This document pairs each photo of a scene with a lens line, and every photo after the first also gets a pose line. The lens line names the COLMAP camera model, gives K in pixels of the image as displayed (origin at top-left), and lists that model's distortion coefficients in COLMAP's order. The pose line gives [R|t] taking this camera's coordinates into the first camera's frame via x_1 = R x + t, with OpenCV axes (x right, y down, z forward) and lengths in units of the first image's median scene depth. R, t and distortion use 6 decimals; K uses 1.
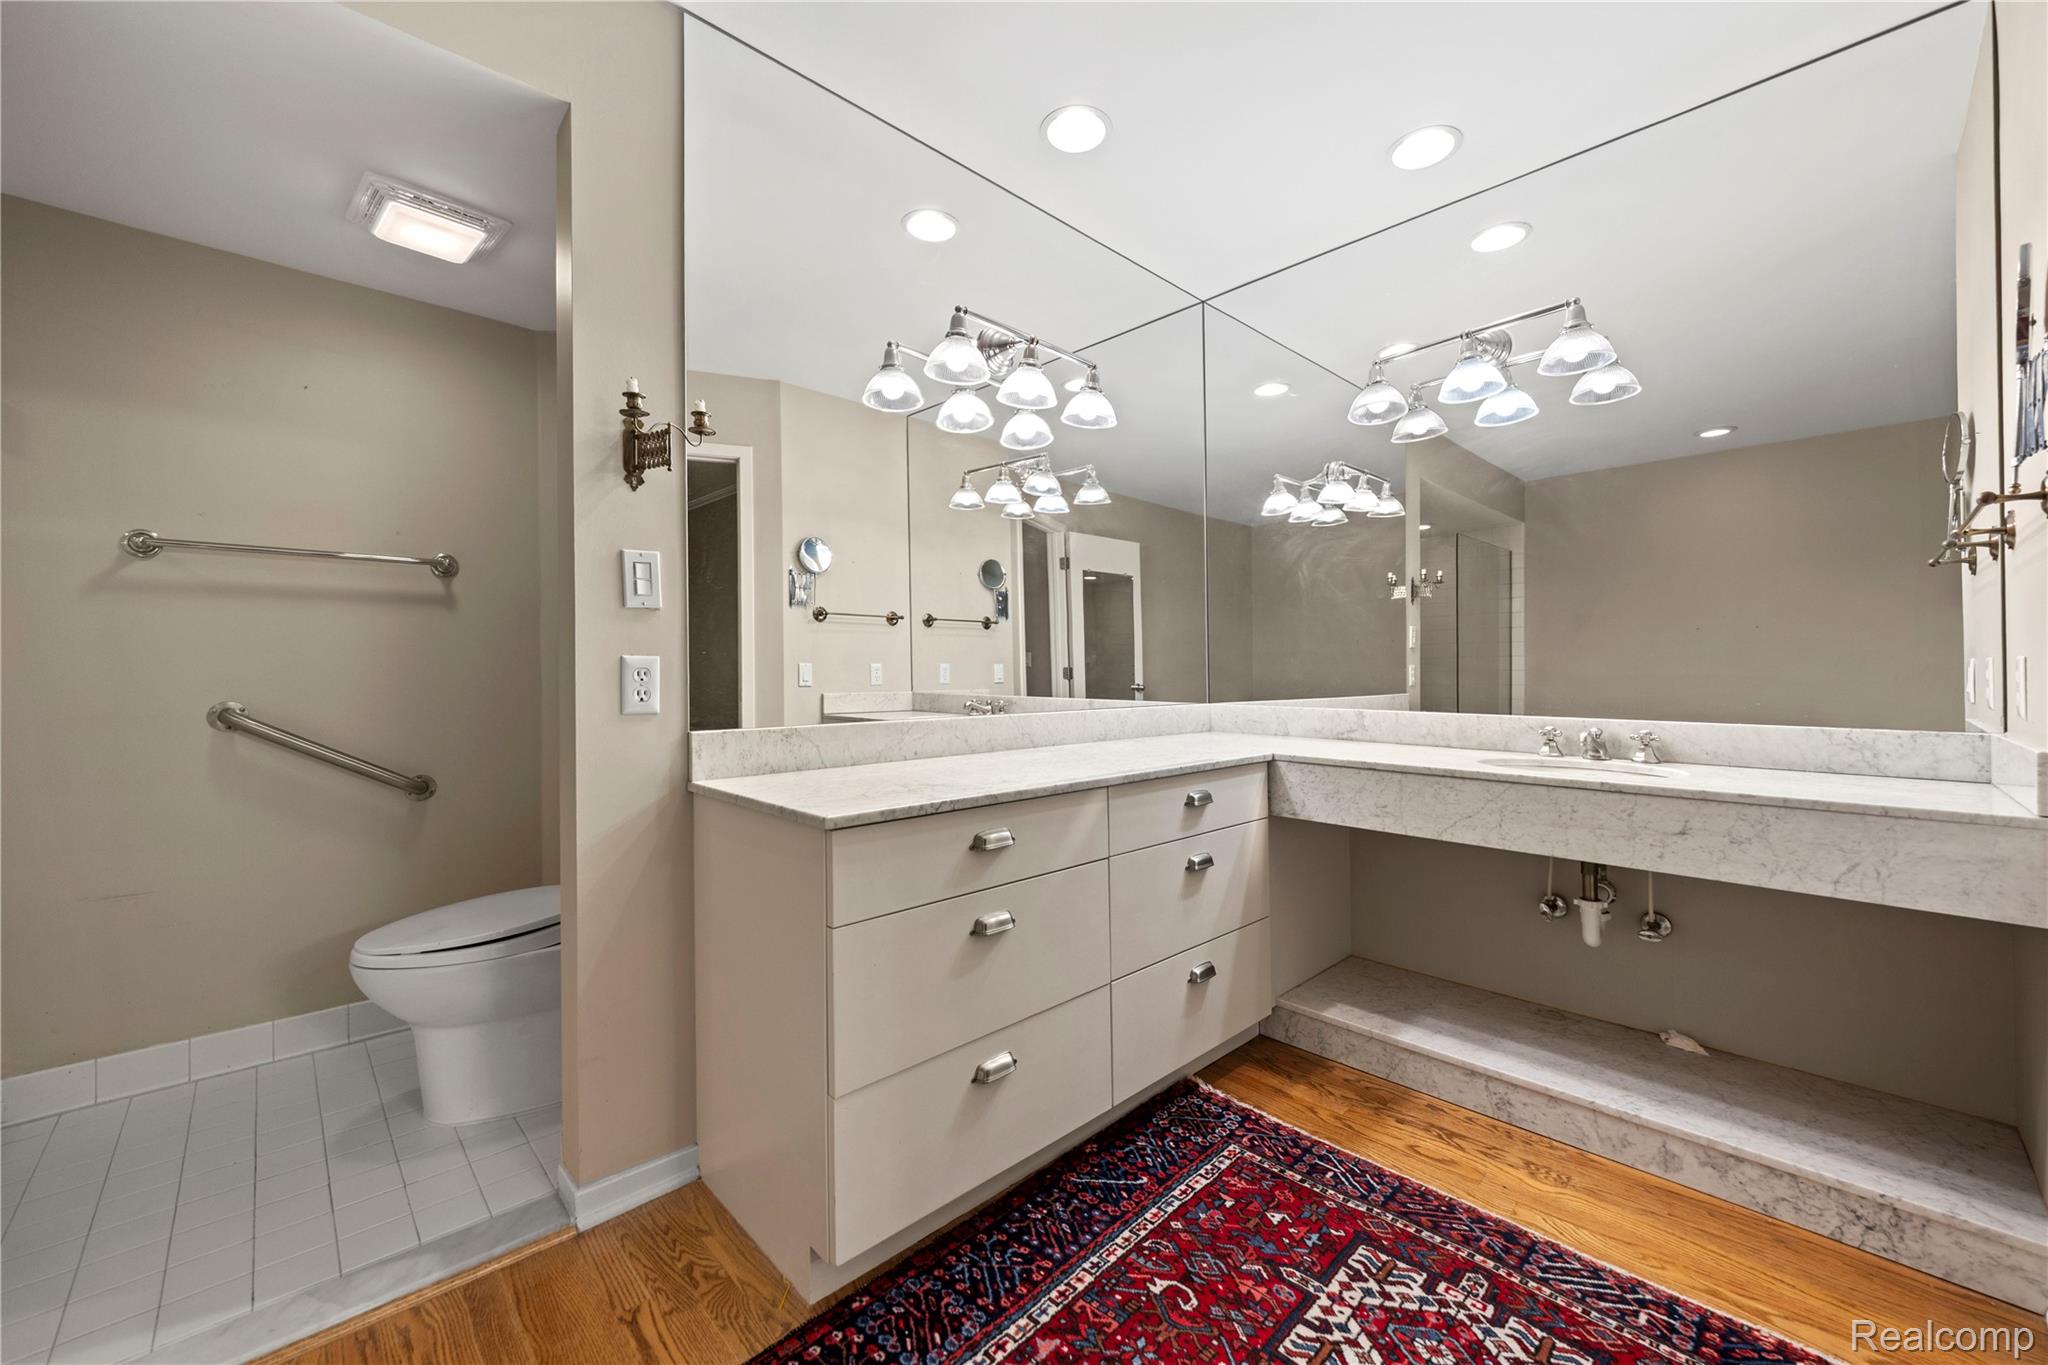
lens RADIAL K [[802.9, 0, 1018.1], [0, 802.9, 671.2], [0, 0, 1]] dist [0.001651, 0.000119]
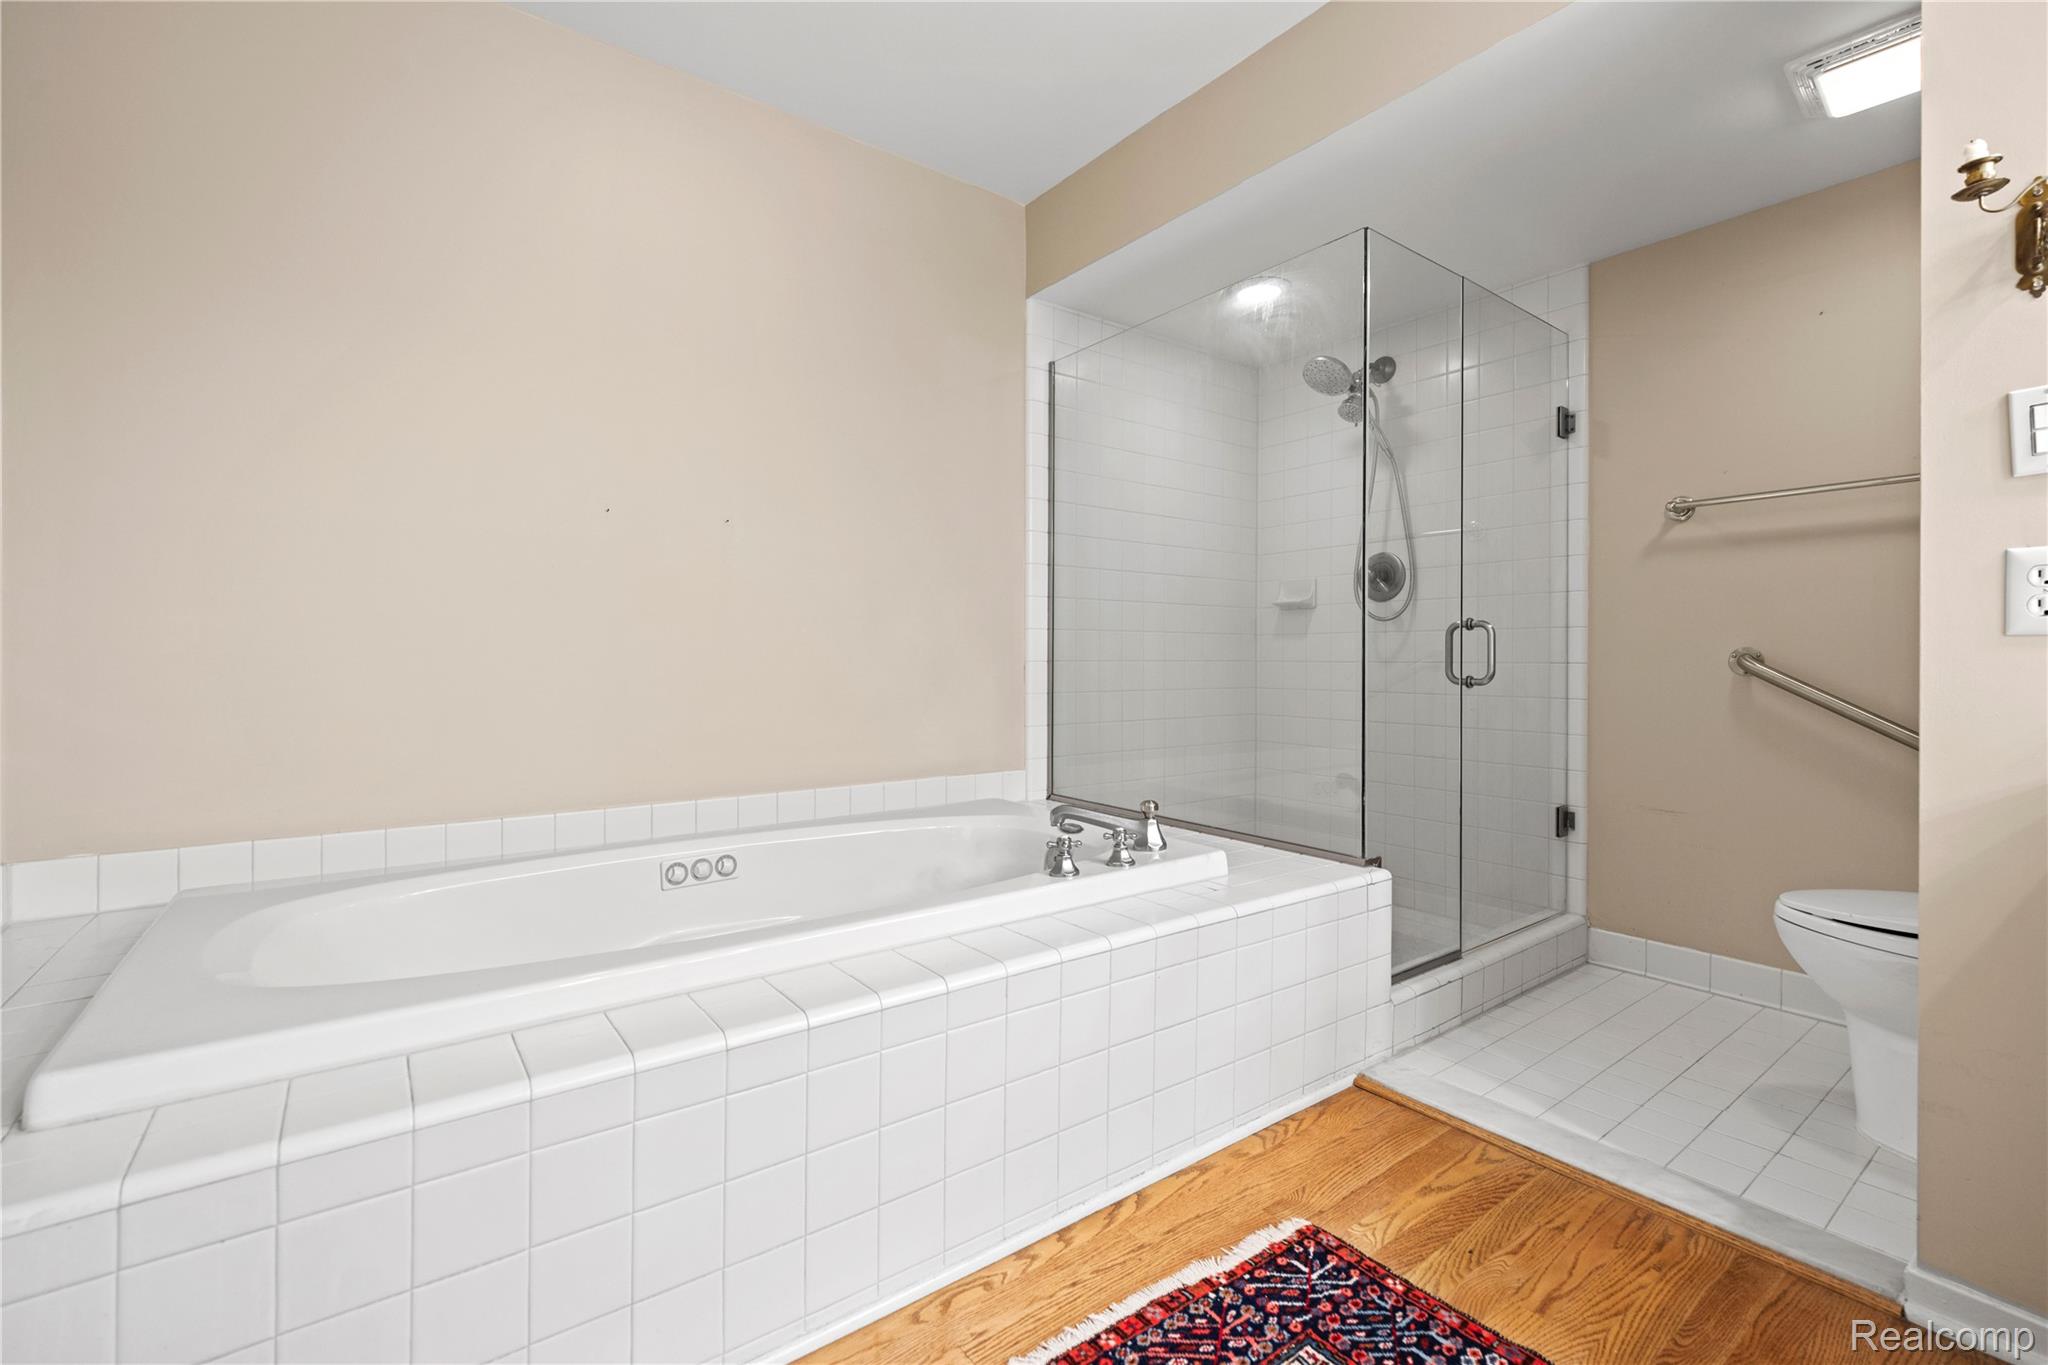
lens RADIAL K [[871.4, 0, 1017.5], [0, 871.4, 676.6], [0, 0, 1]] dist [0.000425, 0.000193]
pose [[-0.105848, 0.019854, -0.994184, 0.334087], [-0.002918, 0.999790, 0.020277, 0.076768], [0.994378, 0.005048, -0.105768, 0.243834]]
